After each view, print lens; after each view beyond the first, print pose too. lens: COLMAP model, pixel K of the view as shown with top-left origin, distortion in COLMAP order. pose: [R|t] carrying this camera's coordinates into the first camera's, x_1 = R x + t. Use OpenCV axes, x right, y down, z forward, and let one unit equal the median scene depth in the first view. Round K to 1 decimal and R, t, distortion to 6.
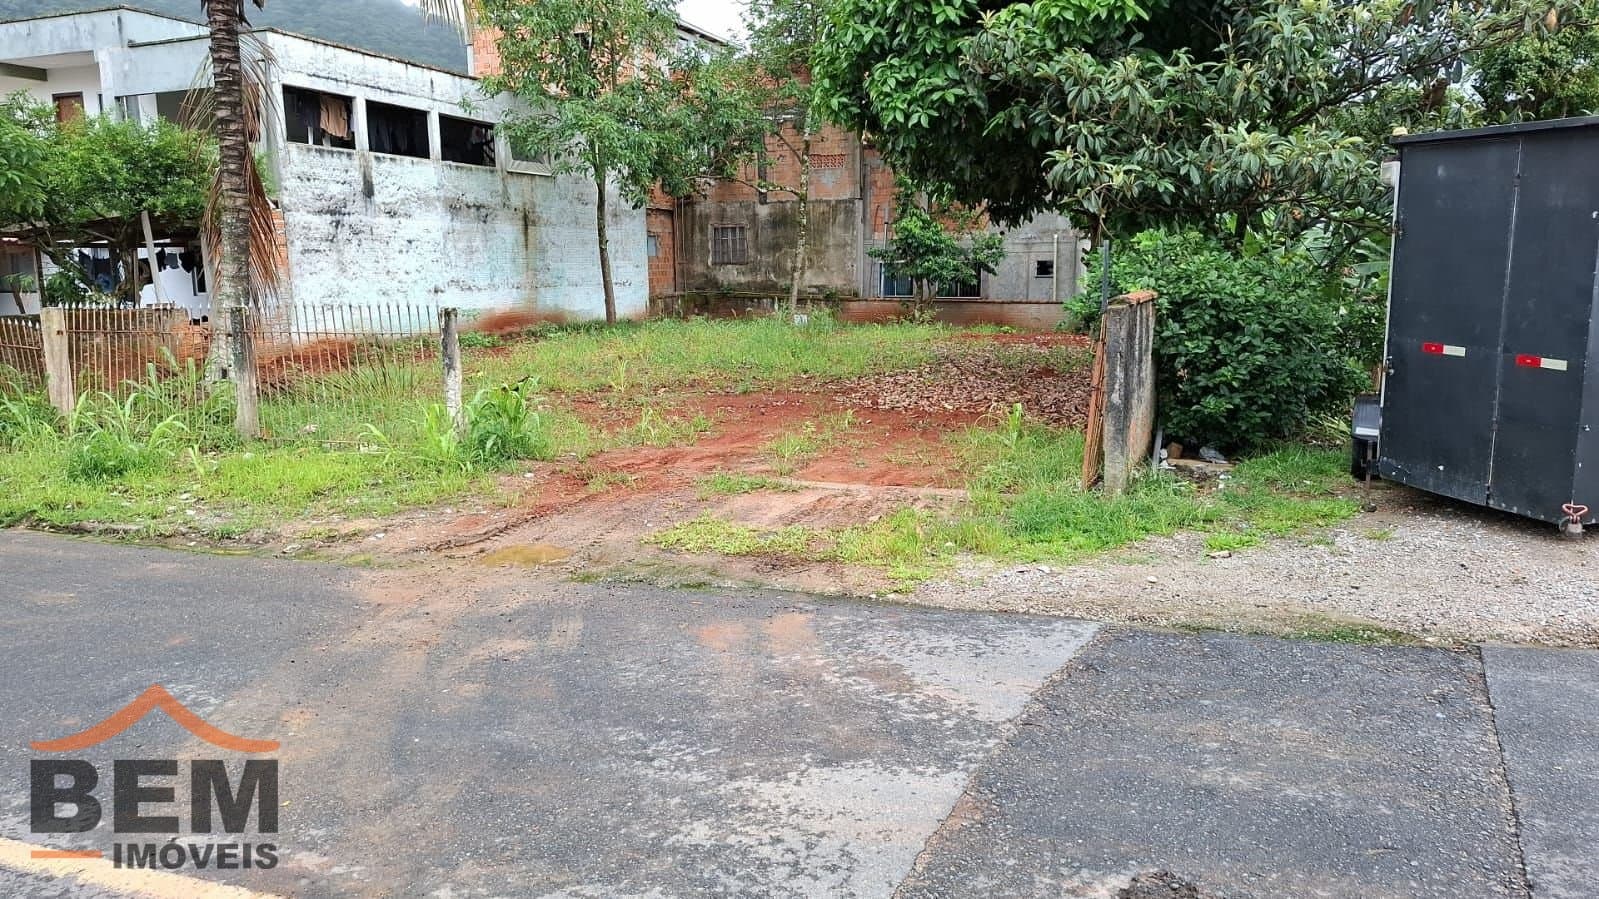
lens RADIAL K [[1101.2, 0, 804.6], [0, 1101.2, 444.6], [0, 0, 1]] dist [0.133920, -0.205726]
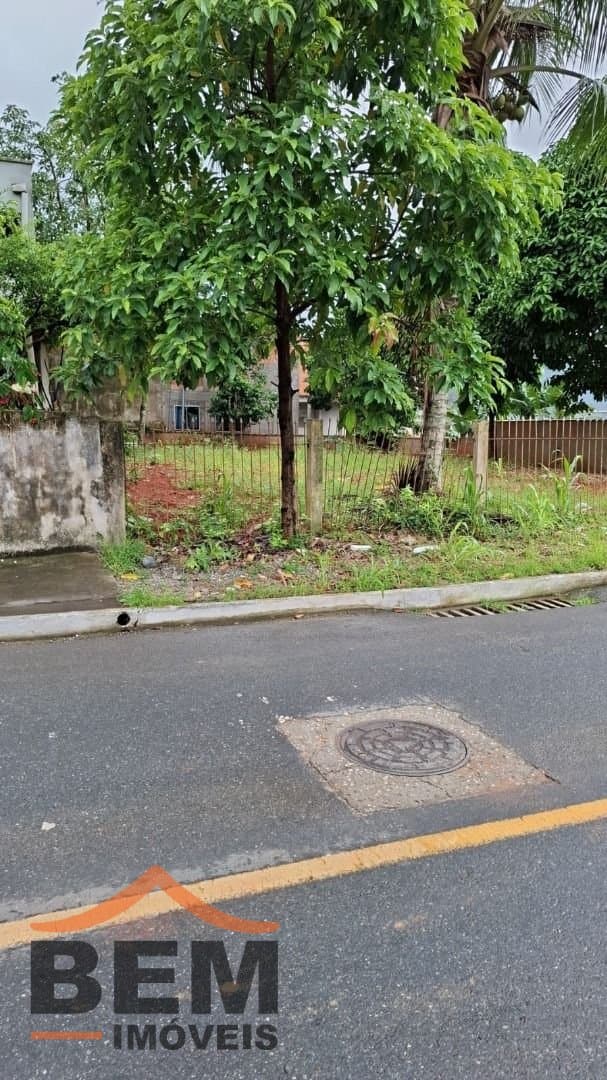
lens RADIAL K [[743.8, 0, 304.8], [0, 743.8, 549.1], [0, 0, 1]] dist [0.133920, -0.205726]
pose [[0.712633, -0.101186, 0.694202, -0.717510], [0.091993, 0.994477, 0.050519, -0.021249], [-0.695480, 0.027860, 0.718005, 0.284554]]
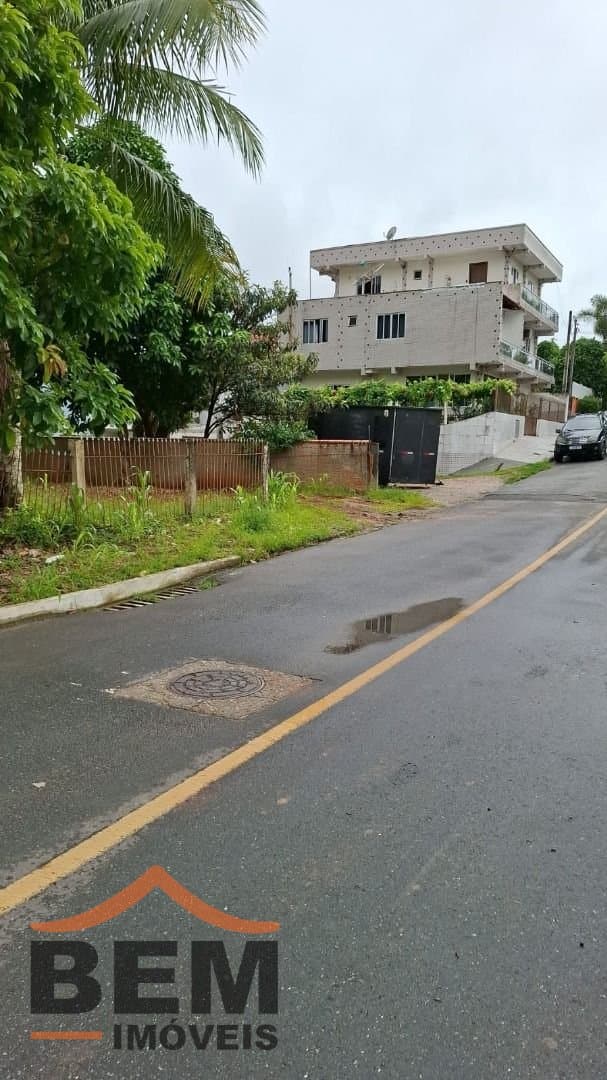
lens RADIAL K [[741.5, 0, 306.5], [0, 741.5, 558.1], [0, 0, 1]] dist [0.136808, -0.209620]
pose [[0.106004, -0.139008, 0.984601, -0.797406], [0.136281, 0.982868, 0.124091, -0.028752], [-0.984983, 0.121028, 0.123132, 0.326408]]
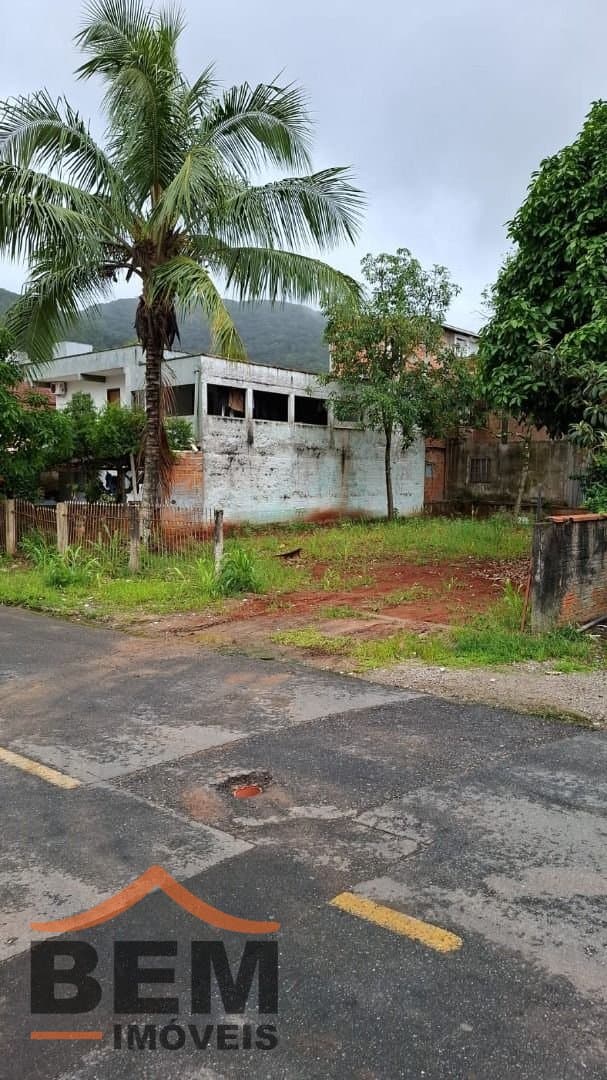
lens RADIAL K [[741.3, 0, 309.5], [0, 741.3, 556.4], [0, 0, 1]] dist [0.135267, -0.236349]
pose [[0.935258, 0.054680, -0.349717, 0.118394], [-0.074392, 0.996294, -0.043174, -0.000123], [0.346060, 0.066395, 0.935860, -0.056774]]
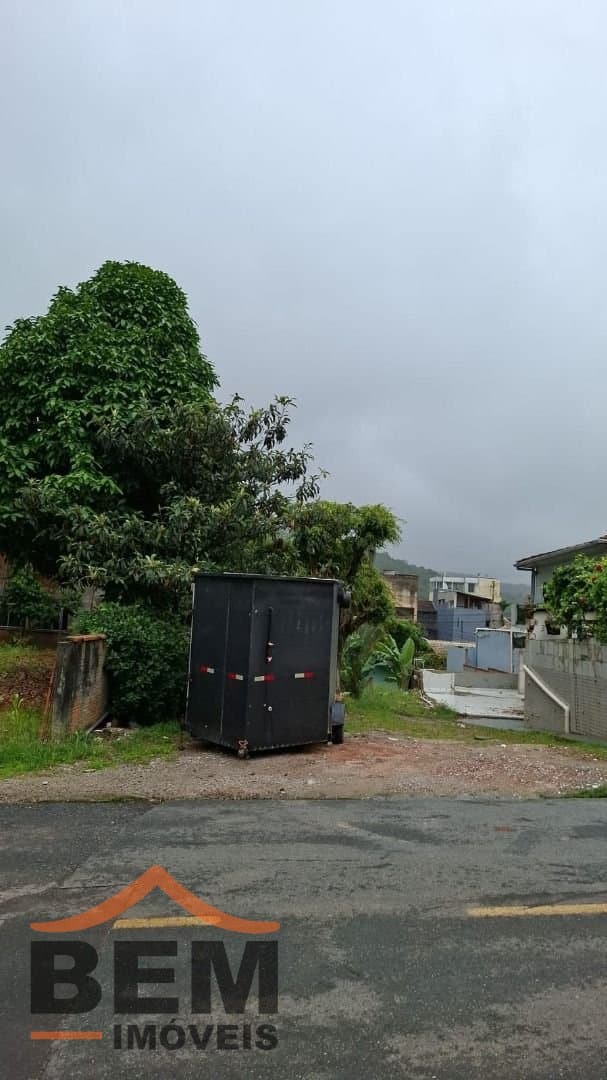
lens RADIAL K [[741.5, 0, 306.5], [0, 741.5, 558.1], [0, 0, 1]] dist [0.136808, -0.209620]
pose [[0.908669, 0.097808, 0.405899, 0.040227], [-0.002353, 0.973358, -0.229279, 0.010581], [-0.417511, 0.207384, 0.884690, -0.120604]]
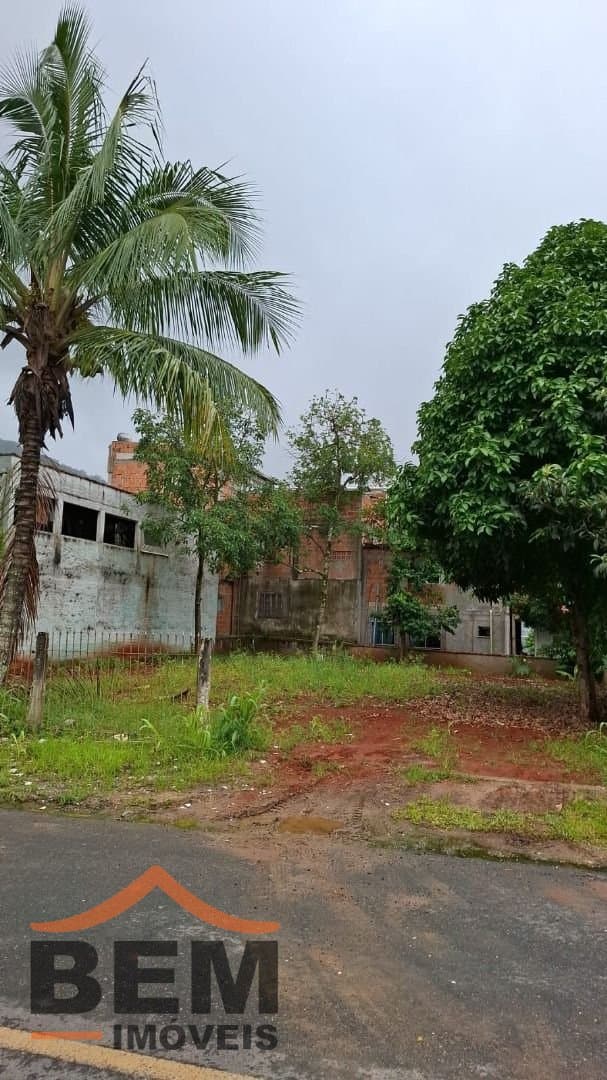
lens RADIAL K [[741.7, 0, 311.8], [0, 741.7, 554.8], [0, 0, 1]] dist [0.114962, -0.165444]
pose [[0.997355, 0.050815, 0.051972, -0.102632], [-0.036223, 0.967383, -0.250715, 0.004016], [-0.063017, 0.248169, 0.966665, 0.016505]]
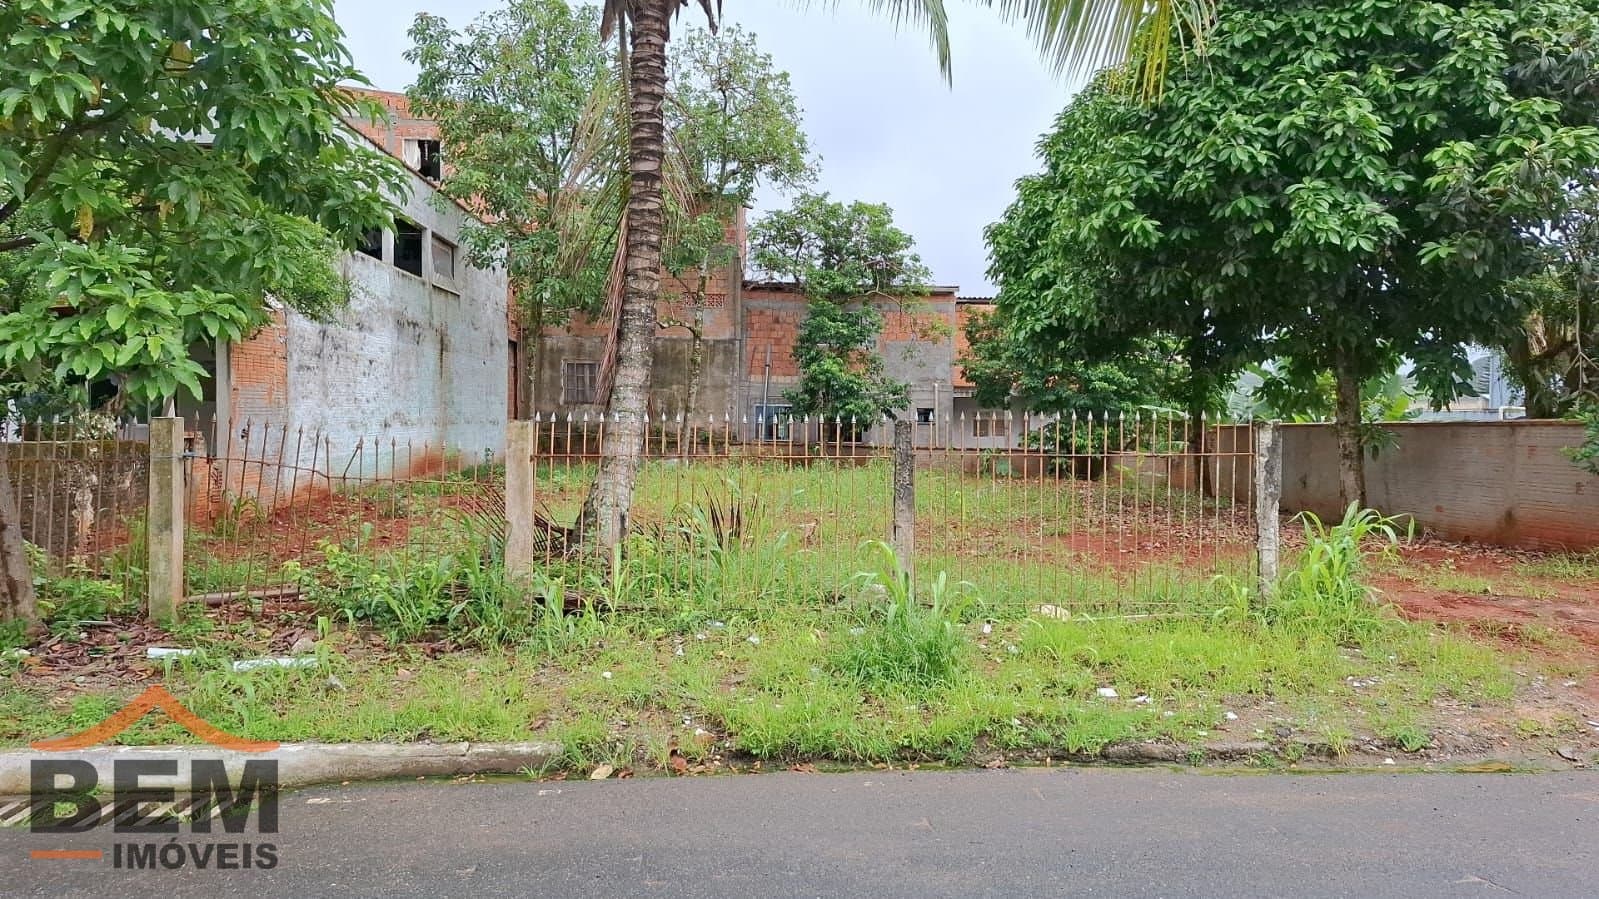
lens RADIAL K [[1097.8, 0, 802.5], [0, 1097.8, 443.8], [0, 0, 1]] dist [0.136808, -0.209620]
pose [[0.918629, 0.009711, 0.395002, -0.395405], [0.045625, 0.990404, -0.130455, -0.008869], [-0.392478, 0.137862, 0.909371, 0.182598]]
